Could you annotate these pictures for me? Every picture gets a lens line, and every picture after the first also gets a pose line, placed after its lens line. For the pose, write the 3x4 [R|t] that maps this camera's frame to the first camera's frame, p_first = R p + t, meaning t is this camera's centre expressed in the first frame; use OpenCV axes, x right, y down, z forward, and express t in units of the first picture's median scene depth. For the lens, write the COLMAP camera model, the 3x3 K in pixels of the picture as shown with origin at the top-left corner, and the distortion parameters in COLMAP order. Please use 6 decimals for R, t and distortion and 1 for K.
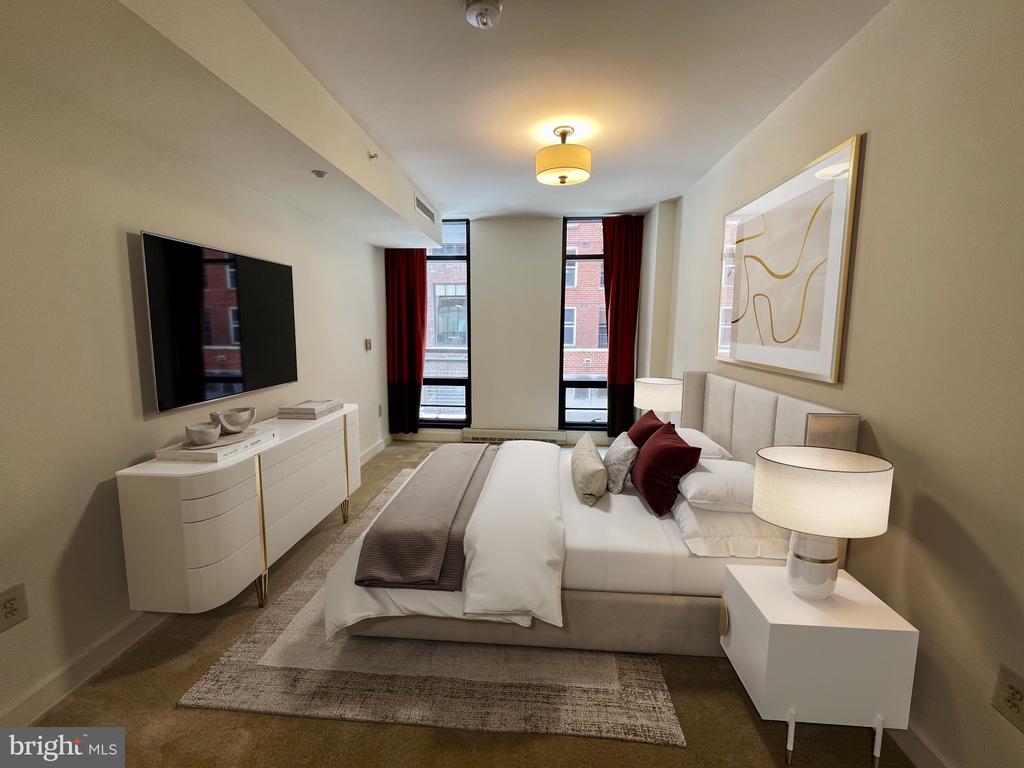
lens RADIAL K [[406.7, 0, 512.0], [0, 406.7, 384.0], [0, 0, 1]] dist [0.002643, 0.000212]
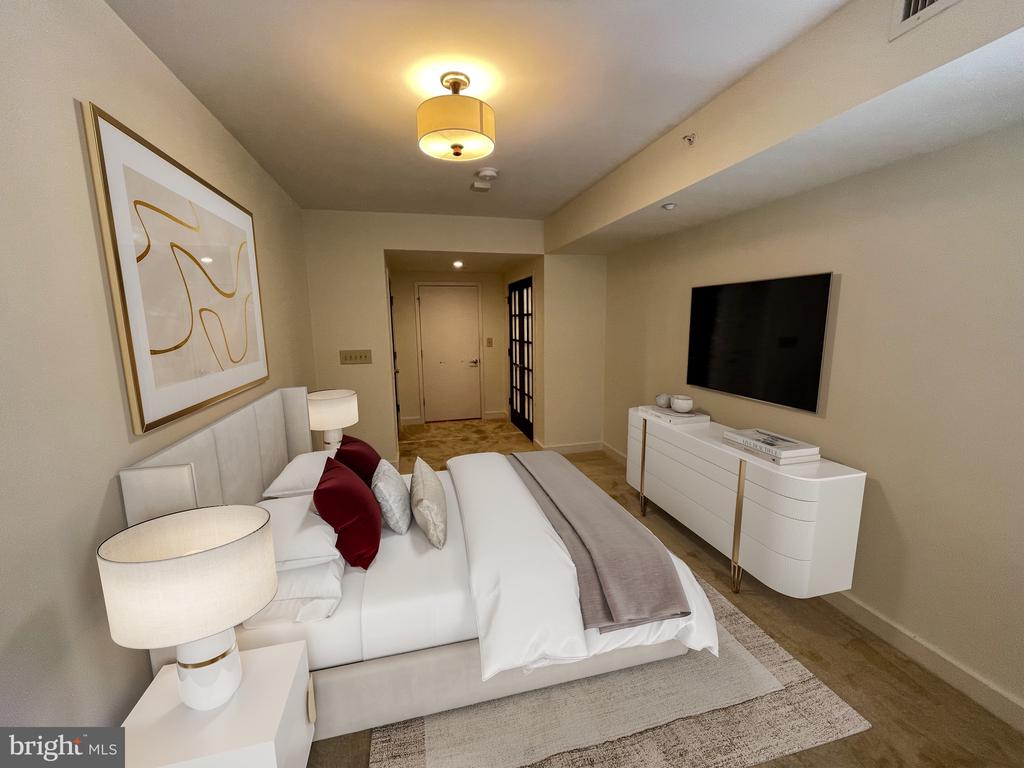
lens RADIAL K [[406.7, 0, 512.0], [0, 406.7, 384.0], [0, 0, 1]] dist [0.002643, 0.000212]
pose [[-0.950467, 0.047854, -0.307120, 0.304135], [-0.043044, 0.958292, 0.282530, -0.339947], [0.307831, 0.281755, -0.908765, 1.997926]]
